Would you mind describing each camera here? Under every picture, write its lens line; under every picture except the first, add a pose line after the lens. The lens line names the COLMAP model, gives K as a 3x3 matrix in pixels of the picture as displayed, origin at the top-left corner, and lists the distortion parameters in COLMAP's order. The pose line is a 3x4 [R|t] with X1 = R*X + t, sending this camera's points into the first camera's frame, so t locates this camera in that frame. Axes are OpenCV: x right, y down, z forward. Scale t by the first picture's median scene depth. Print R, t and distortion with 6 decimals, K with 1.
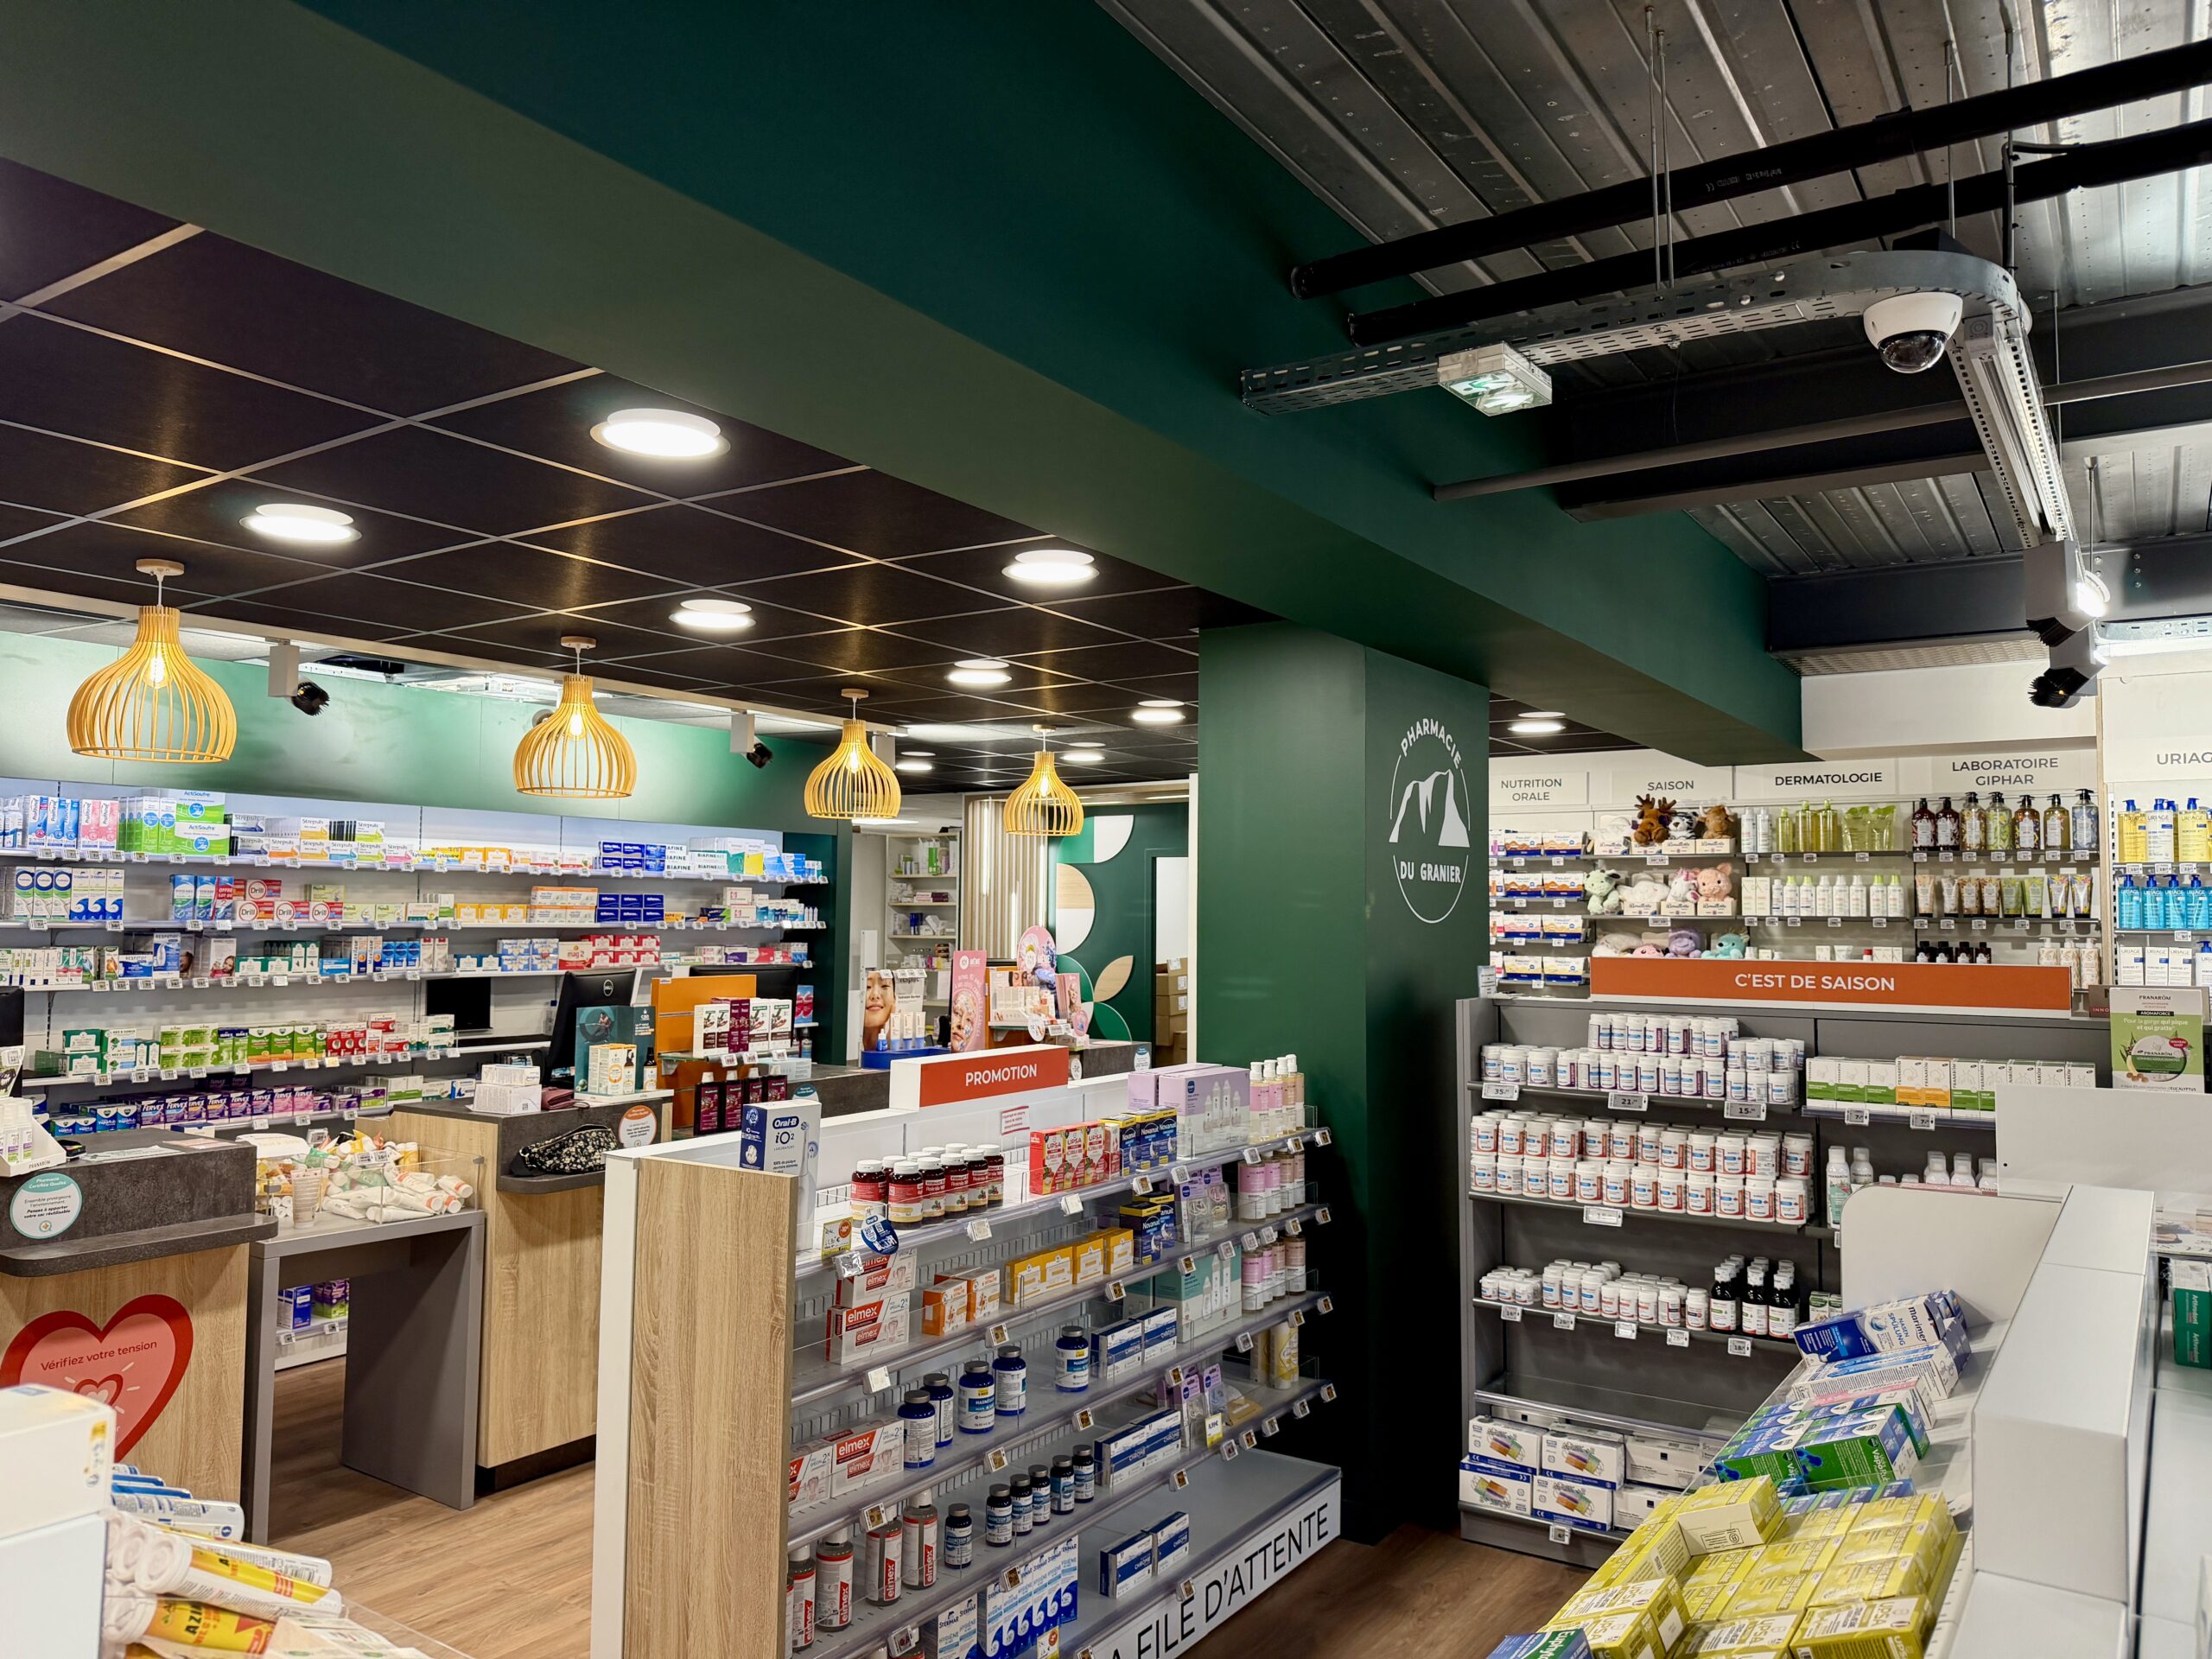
lens RADIAL K [[1555.7, 0, 1102.0], [0, 1555.7, 828.3], [0, 0, 1]] dist [0.041866, -0.028845]
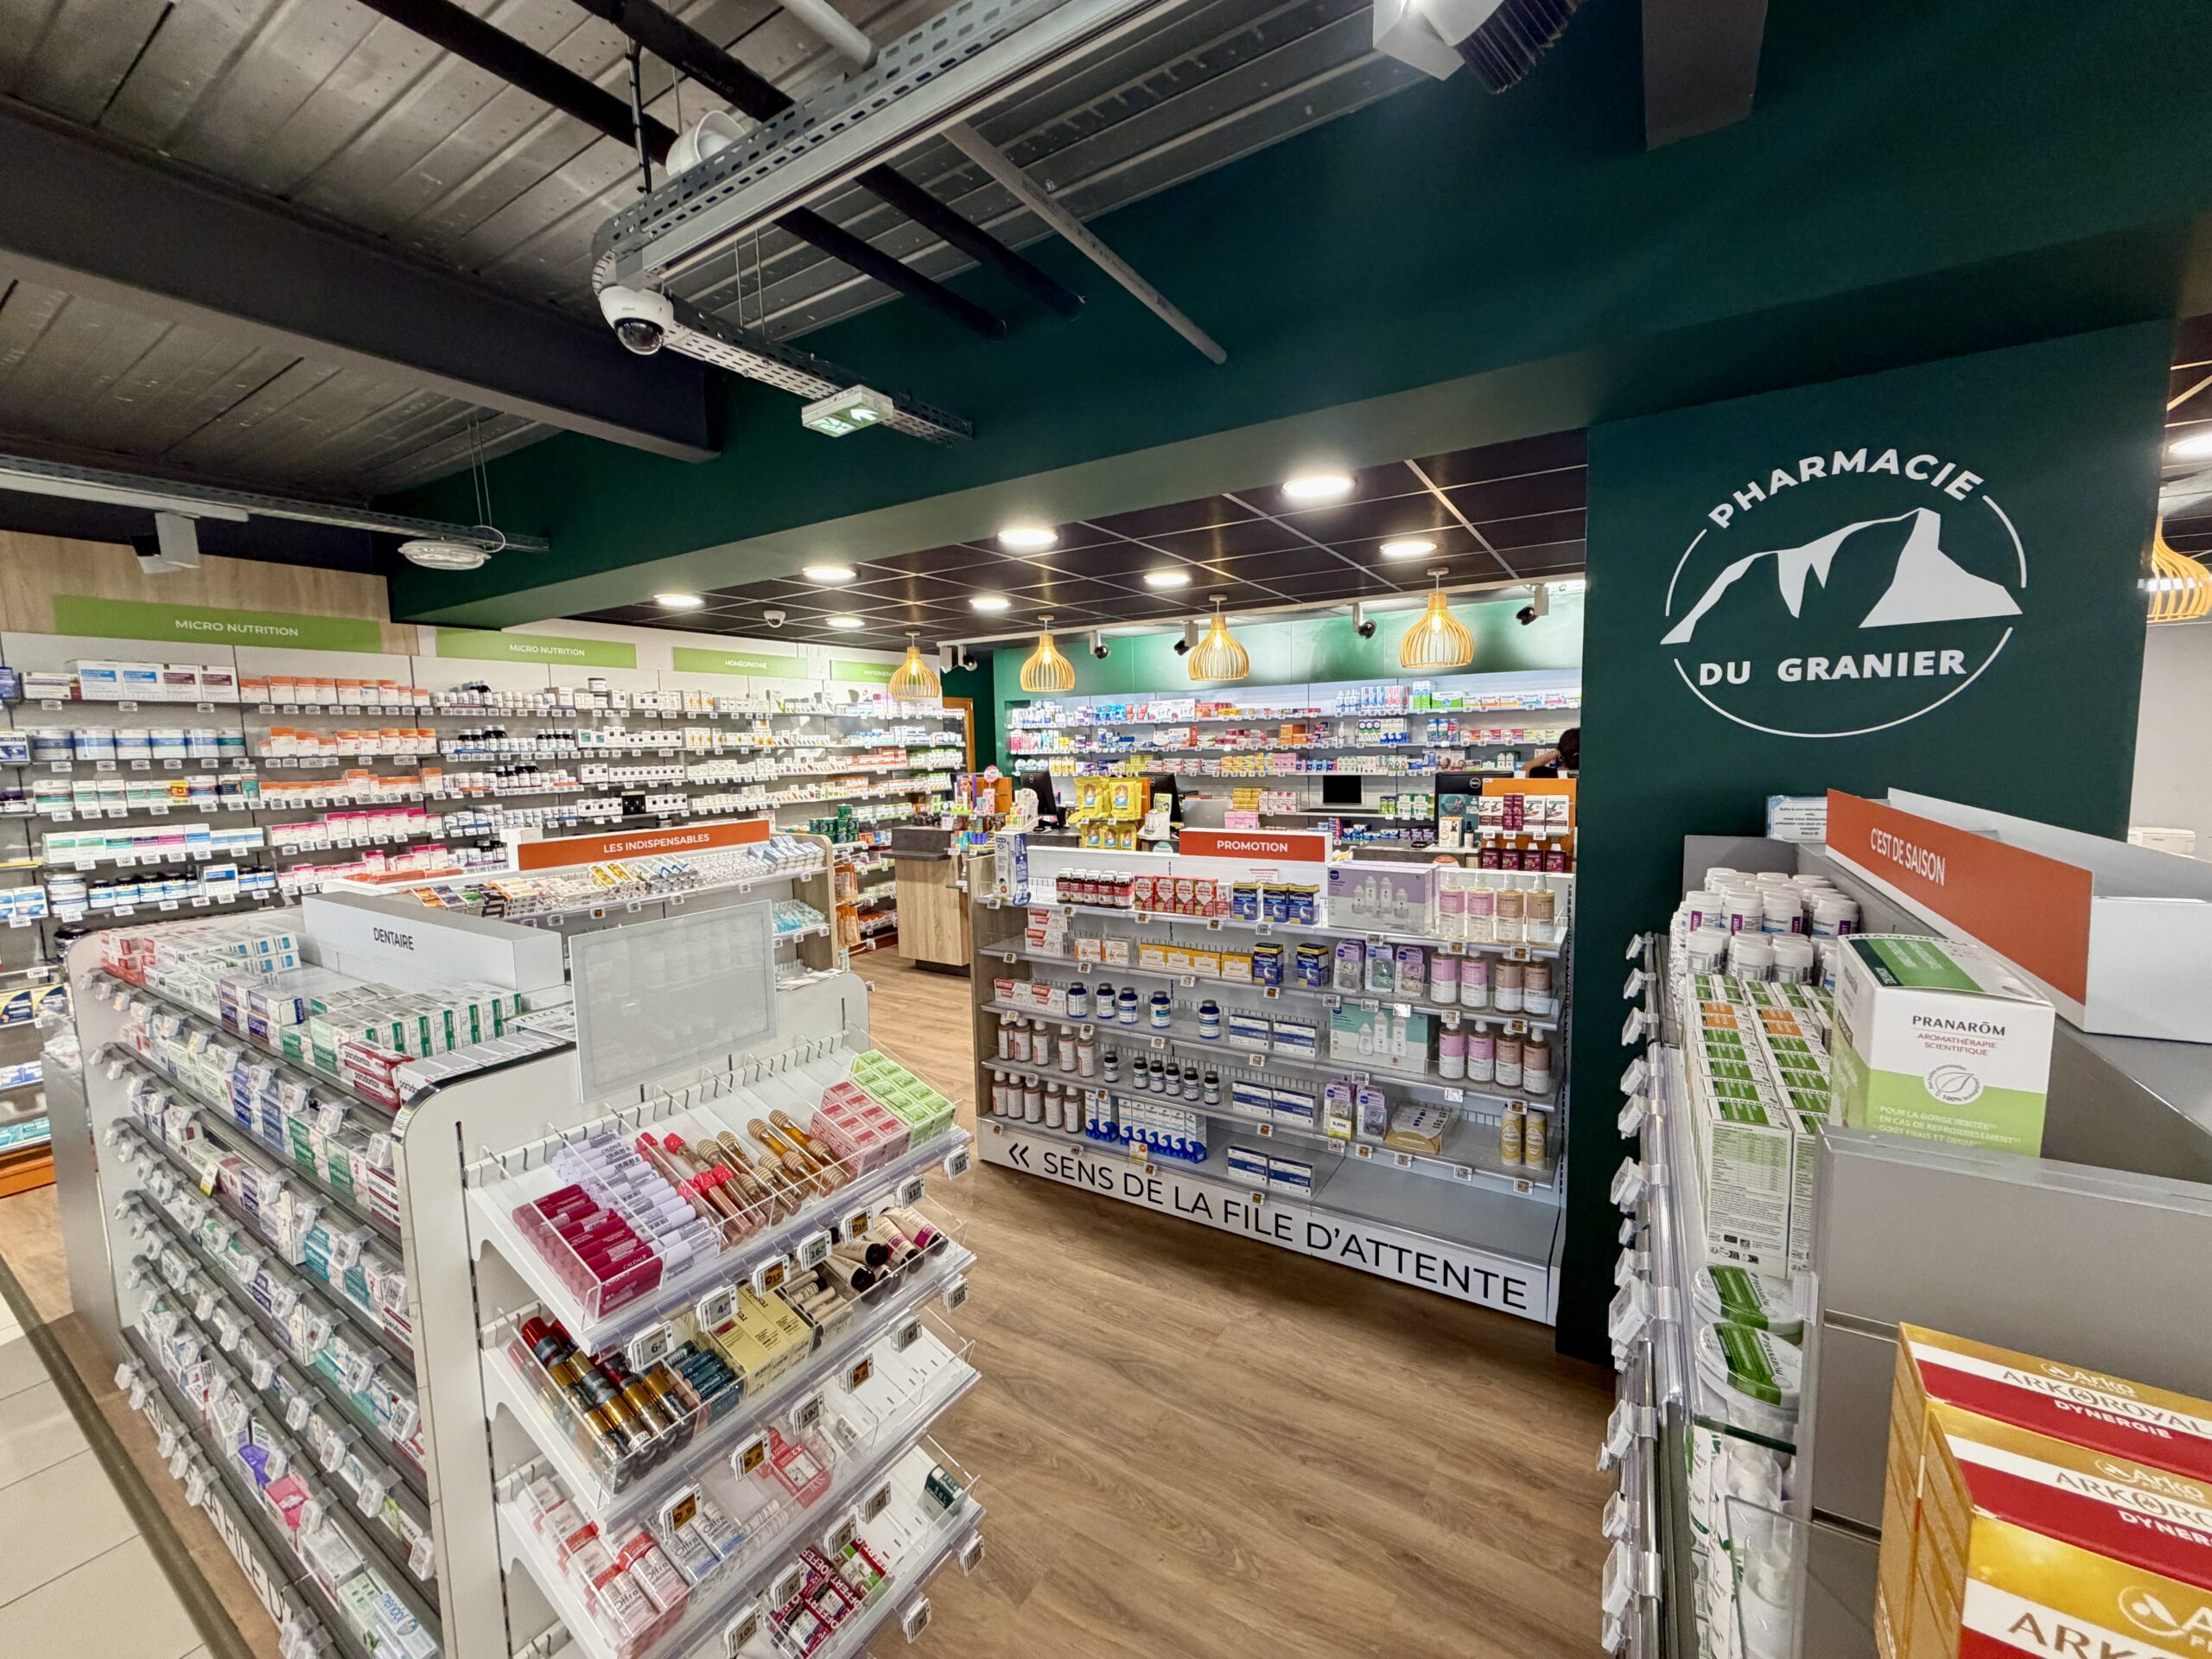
lens RADIAL K [[884.5, 0, 1101.2], [0, 884.5, 832.9], [0, 0, 1]] dist [-0.000446, 0.000285]
pose [[0.023559, 0.092873, -0.995399, 0.569490], [0.082862, 0.992068, 0.094523, 0.033867], [0.996282, -0.084708, 0.015676, 0.582042]]
